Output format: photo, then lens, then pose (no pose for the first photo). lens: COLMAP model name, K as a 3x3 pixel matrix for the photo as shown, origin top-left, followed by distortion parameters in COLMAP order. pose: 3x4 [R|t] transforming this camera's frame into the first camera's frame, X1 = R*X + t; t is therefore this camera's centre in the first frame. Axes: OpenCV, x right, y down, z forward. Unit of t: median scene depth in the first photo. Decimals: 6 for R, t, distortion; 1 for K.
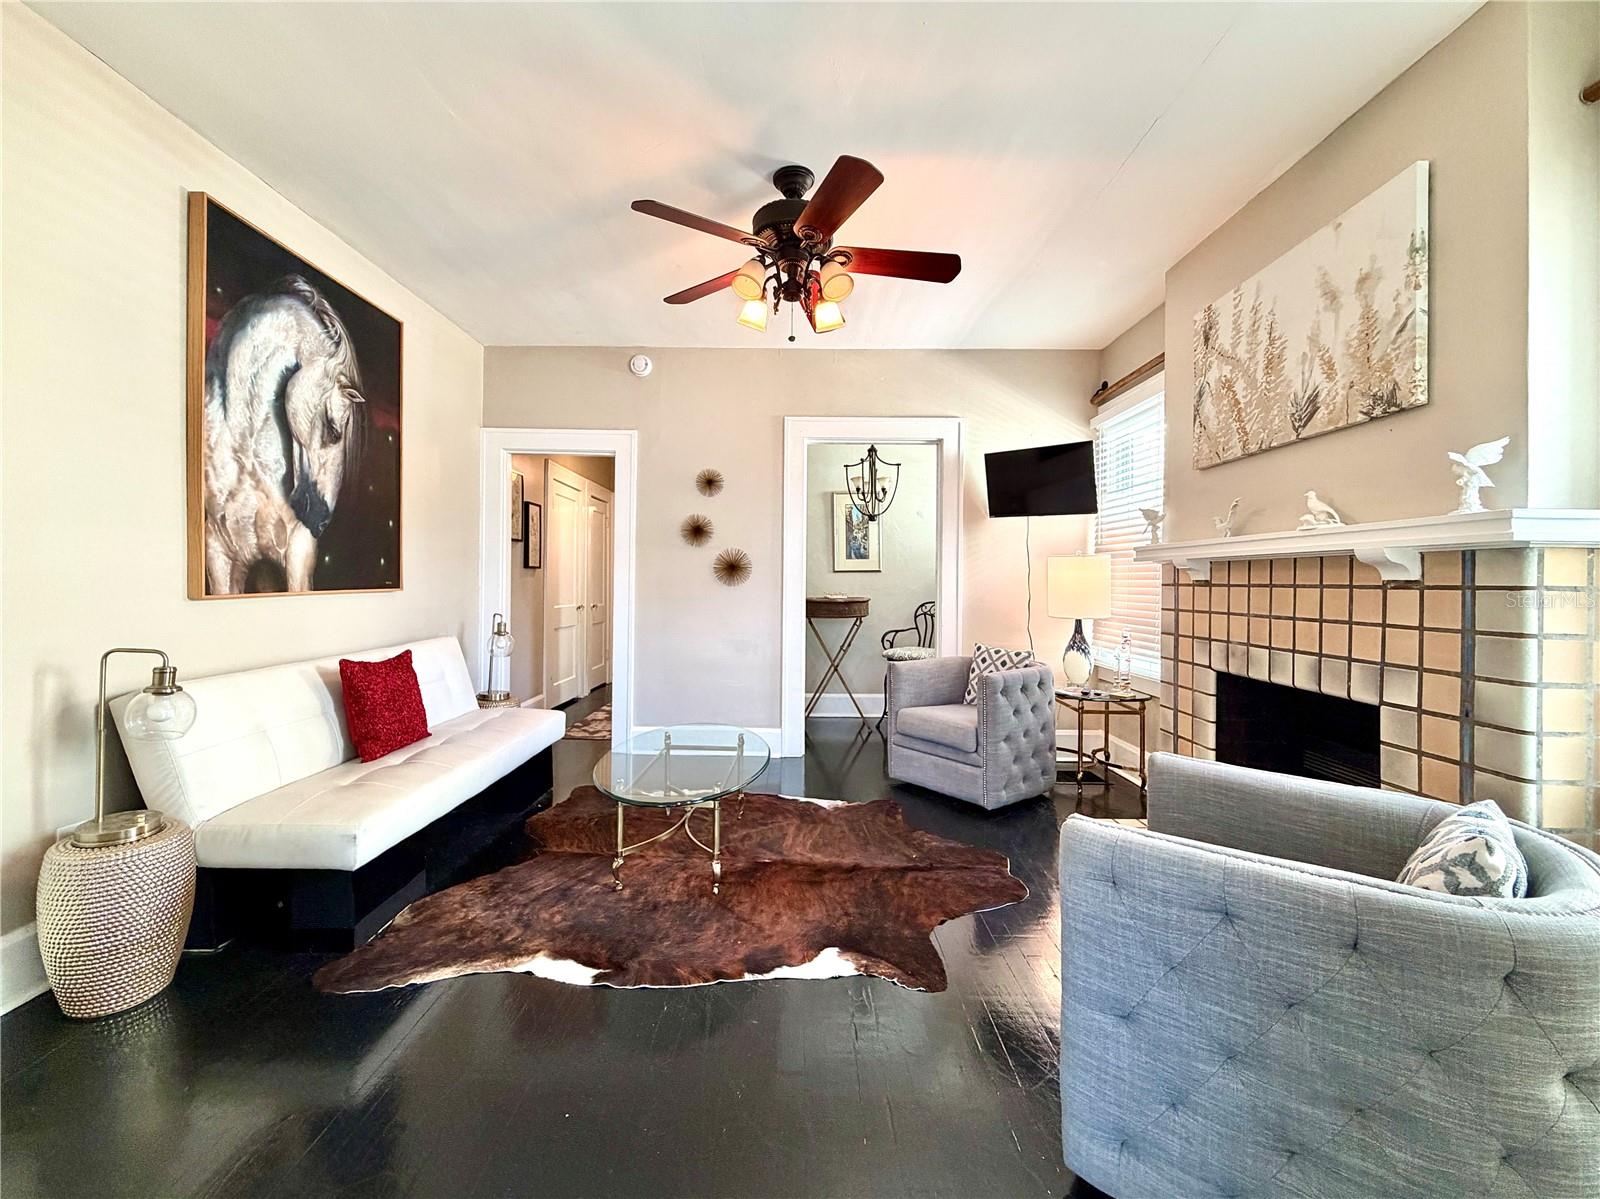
lens RADIAL K [[641.5, 0, 791.9], [0, 641.5, 583.1], [0, 0, 1]] dist [0.004267, -0.000174]
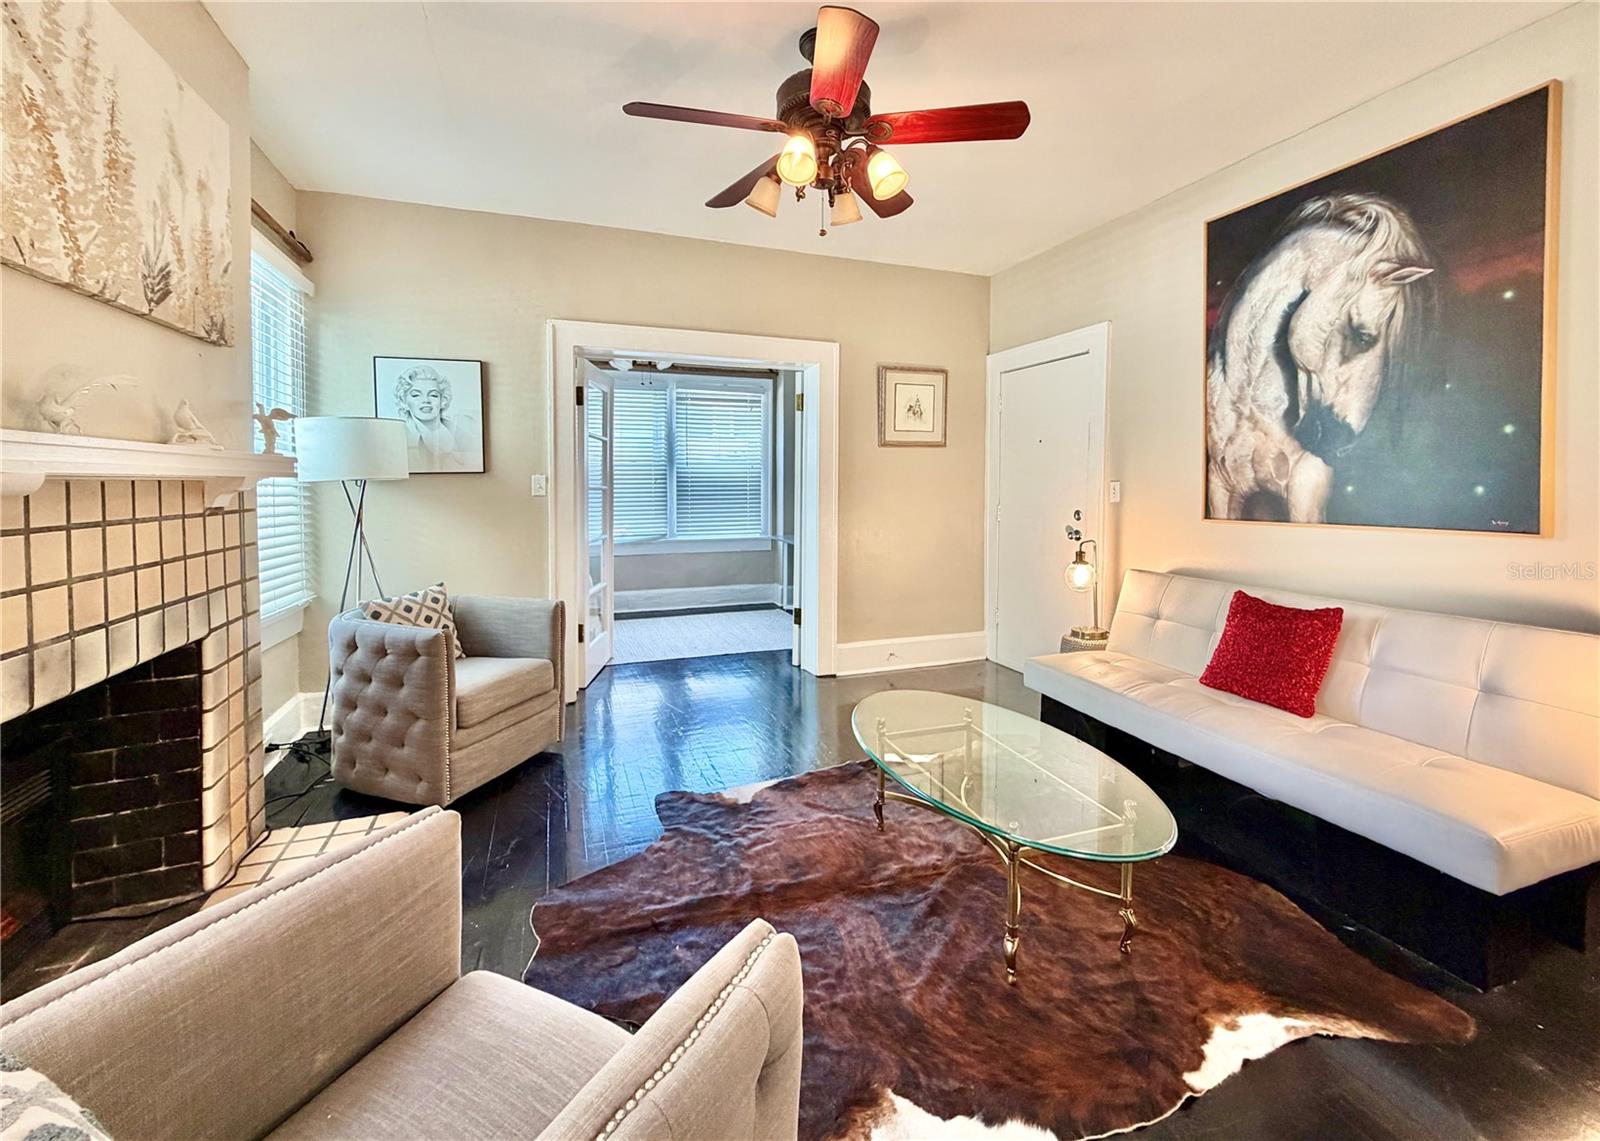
lens RADIAL K [[669.9, 0, 787.9], [0, 669.9, 506.3], [0, 0, 1]] dist [-0.003787, -0.000730]
pose [[-0.941058, 0.001557, -0.338241, 0.325228], [-0.011655, 0.999246, 0.037026, -0.041624], [0.338043, 0.038786, -0.940331, 1.714911]]
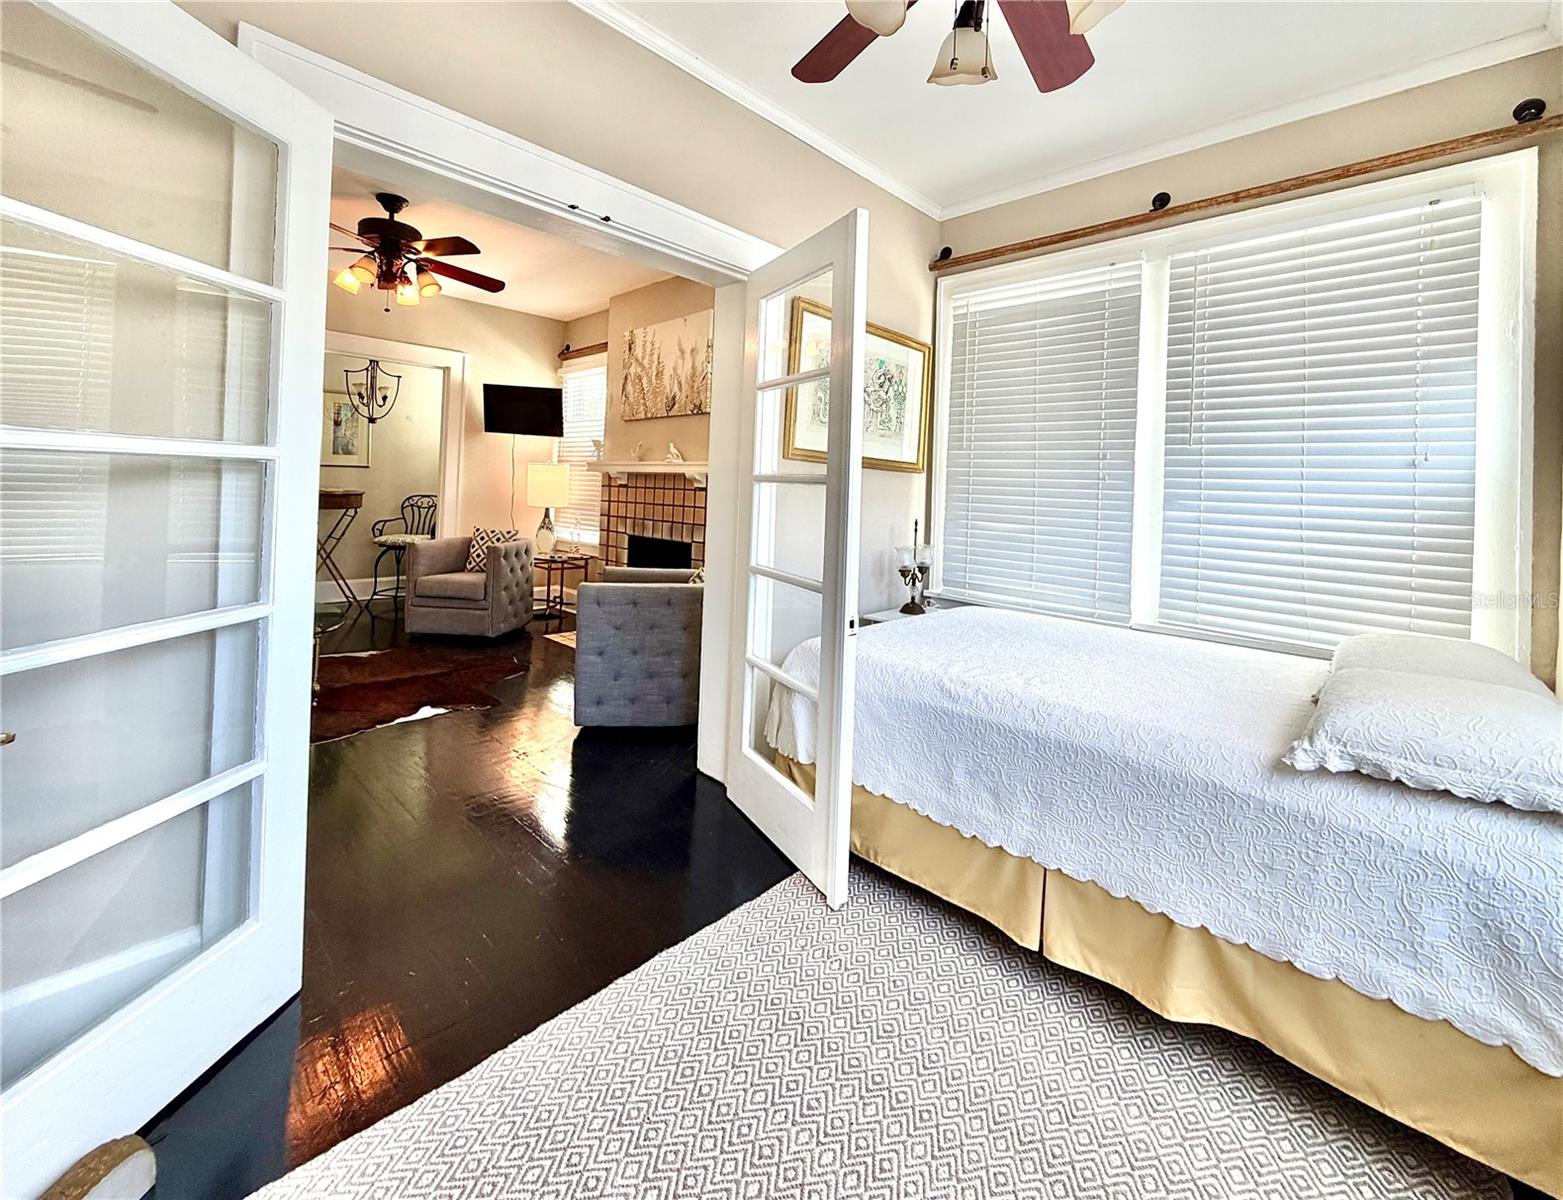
lens RADIAL K [[653.8, 0, 766.9], [0, 653.8, 471.7], [0, 0, 1]] dist [0.004818, -0.000845]
pose [[0.694930, 0.036491, 0.718151, -0.410263], [-0.029499, 0.999318, -0.022232, -0.010888], [-0.718472, -0.005735, 0.695532, -0.576484]]
